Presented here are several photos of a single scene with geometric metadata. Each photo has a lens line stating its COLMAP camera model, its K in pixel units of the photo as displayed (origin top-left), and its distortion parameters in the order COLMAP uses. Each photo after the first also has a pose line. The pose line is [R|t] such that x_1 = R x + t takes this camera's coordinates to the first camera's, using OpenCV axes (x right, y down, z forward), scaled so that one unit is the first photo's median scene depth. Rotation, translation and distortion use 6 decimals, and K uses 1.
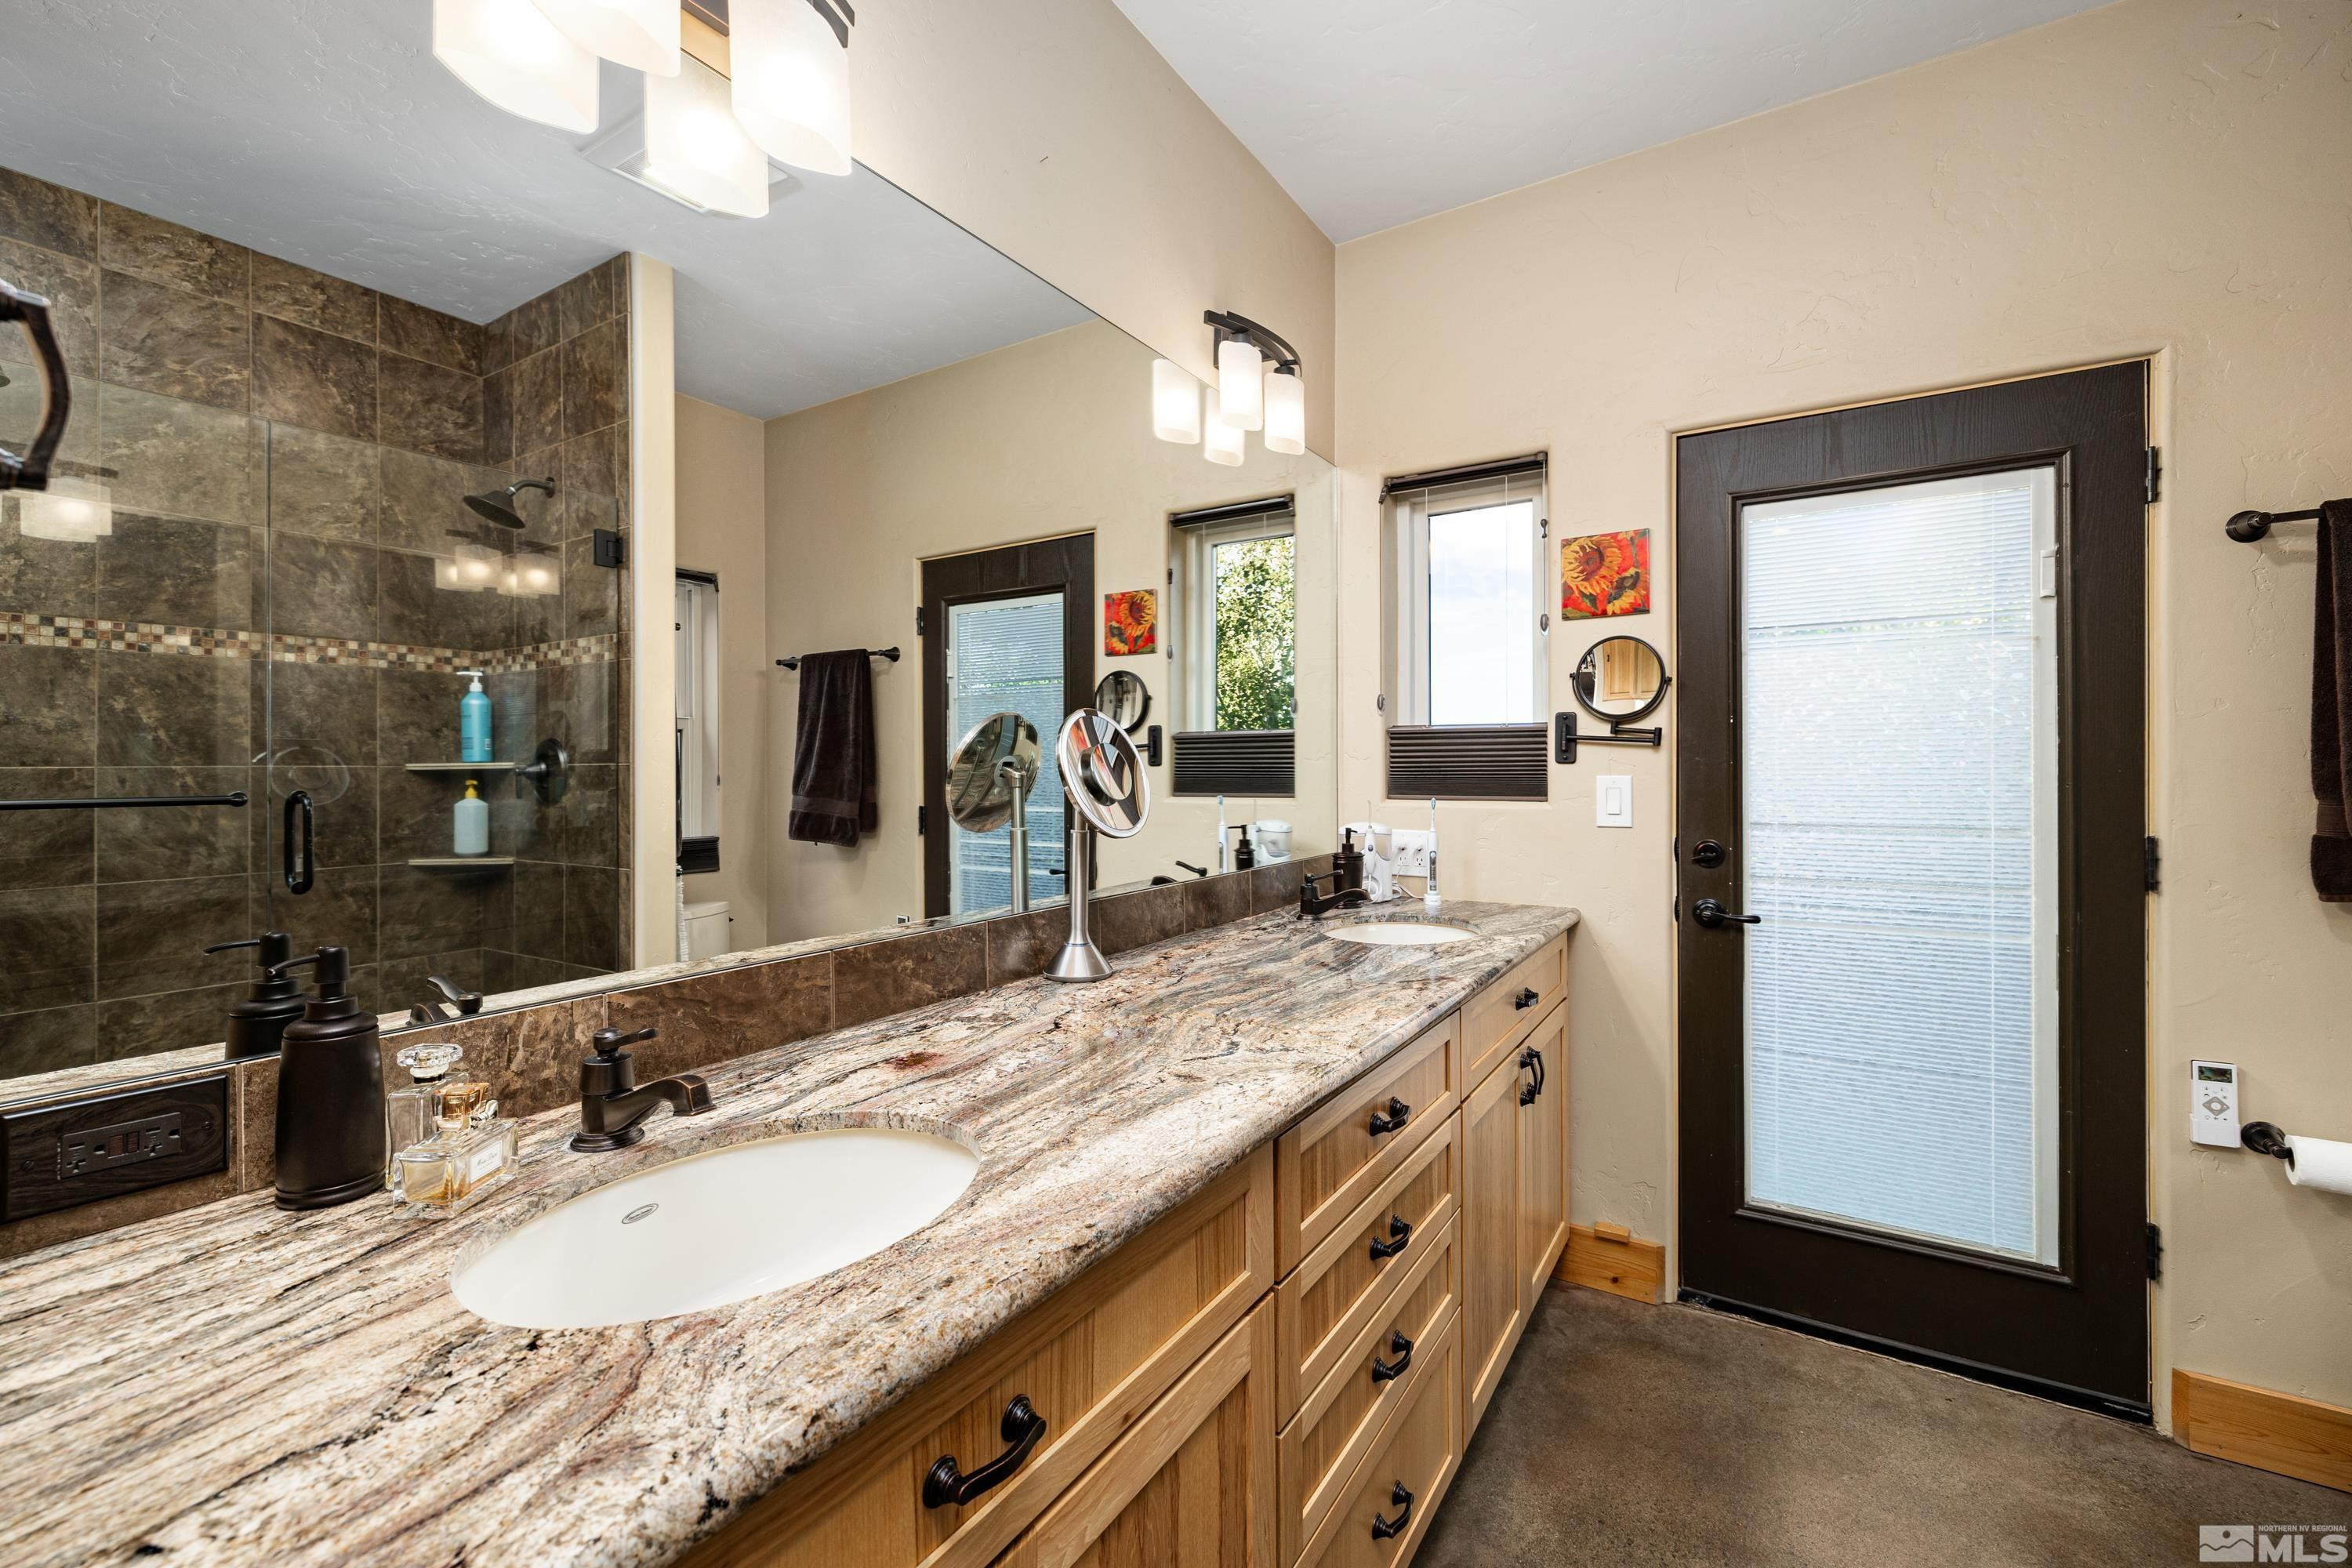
lens RADIAL K [[998.9, 0, 1169.8], [0, 998.9, 776.9], [0, 0, 1]] dist [0.000528, 0.000360]
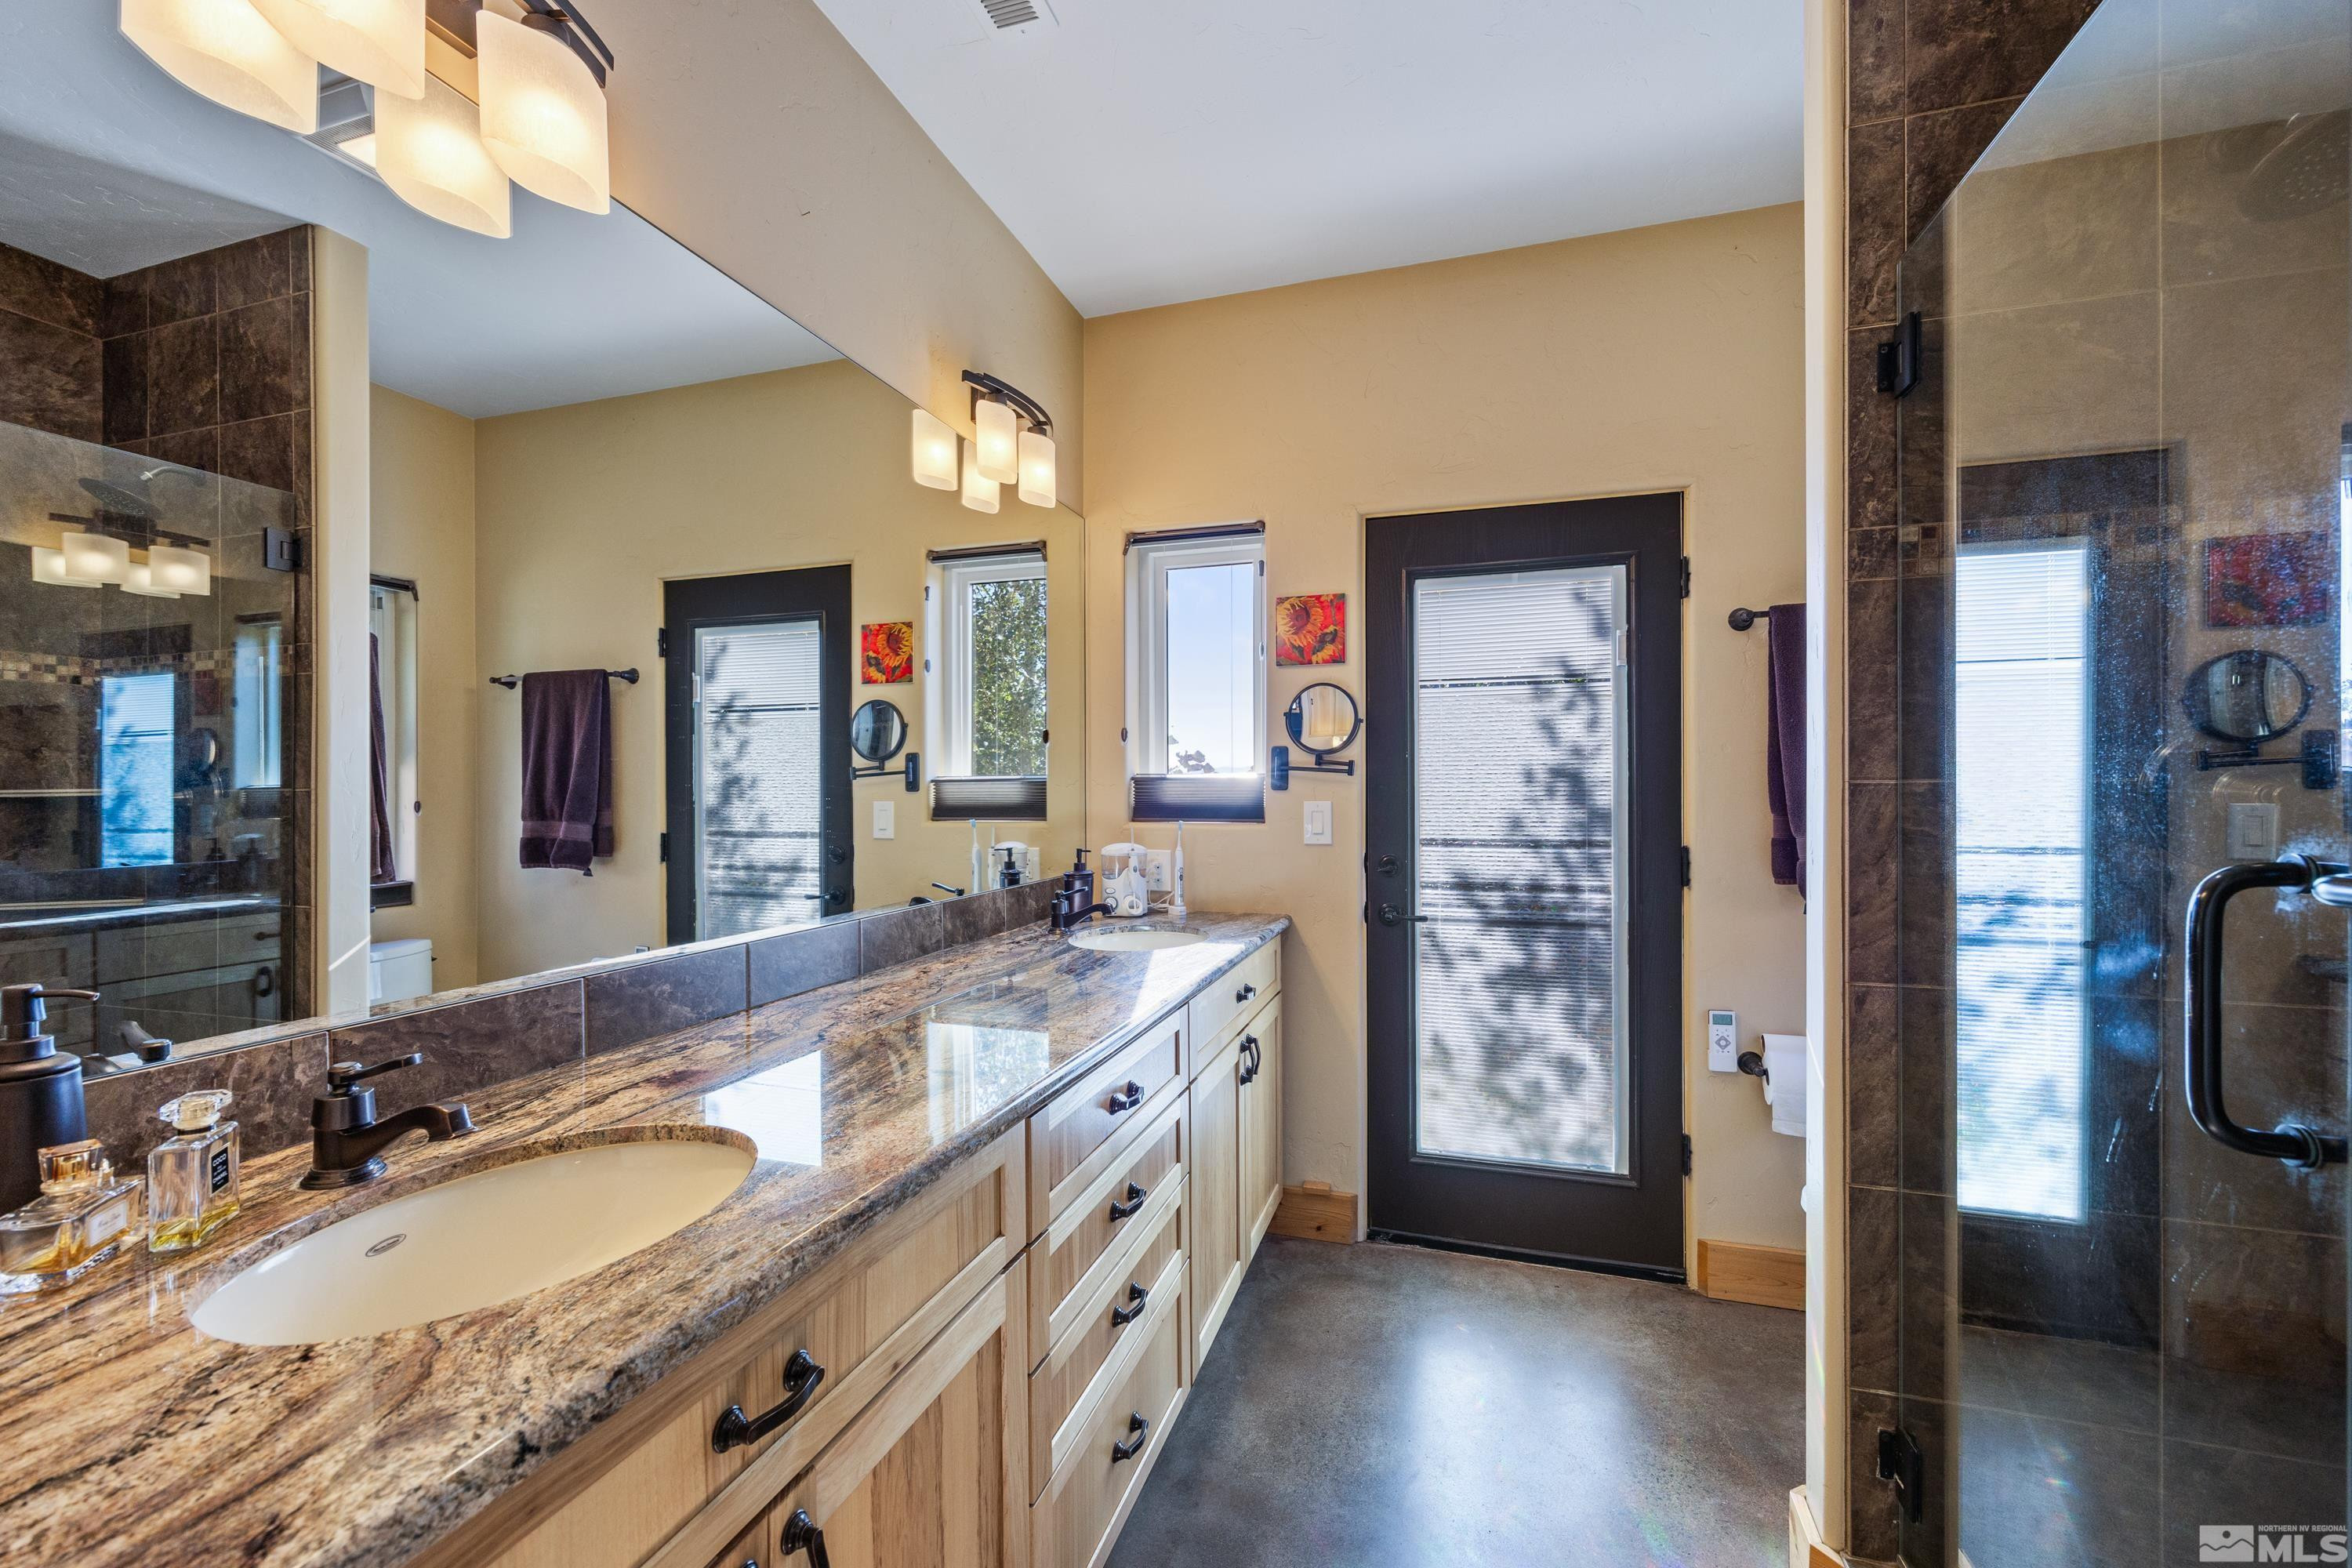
lens RADIAL K [[993.4, 0, 1188.2], [0, 993.4, 784.1], [0, 0, 1]] dist [-0.004289, -0.000611]
pose [[0.965843, 0.001439, 0.259125, -0.008950], [0.002375, 0.999893, -0.014403, -0.005455], [-0.259118, 0.014527, 0.965736, -0.122875]]
